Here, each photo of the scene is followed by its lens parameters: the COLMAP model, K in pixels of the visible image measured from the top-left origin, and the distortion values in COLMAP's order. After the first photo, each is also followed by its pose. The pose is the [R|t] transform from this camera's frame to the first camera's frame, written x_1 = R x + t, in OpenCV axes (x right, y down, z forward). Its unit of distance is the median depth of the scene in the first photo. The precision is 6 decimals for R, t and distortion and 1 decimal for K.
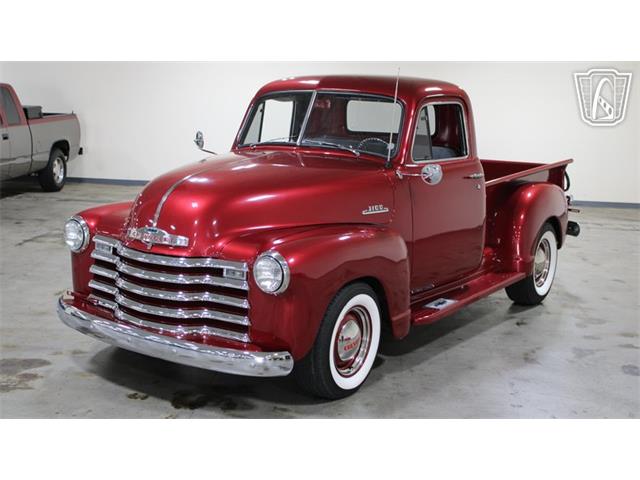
lens RADIAL K [[685.2, 0, 320.0], [0, 685.2, 240.0], [0, 0, 1]] dist [-0.062356, -0.000098]
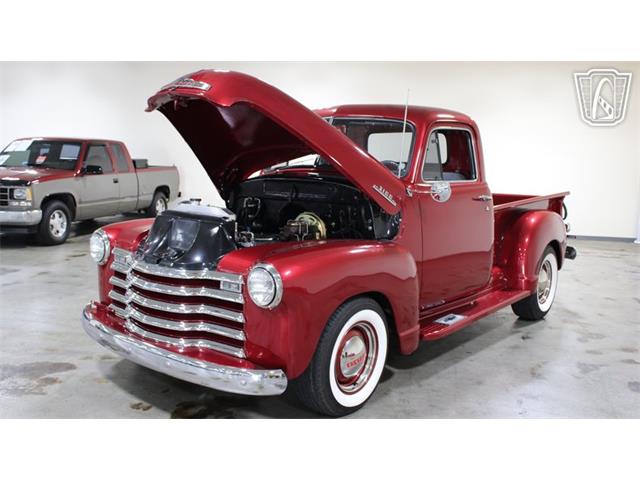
lens RADIAL K [[492.2, 0, 335.8], [0, 492.2, 249.7], [0, 0, 1]] dist [-0.089763, 0.013126]
pose [[0.997486, 0.009094, -0.070273, 0.058630], [-0.011505, 0.999356, -0.033990, 0.016111], [0.069919, 0.034713, 0.996949, 0.261642]]
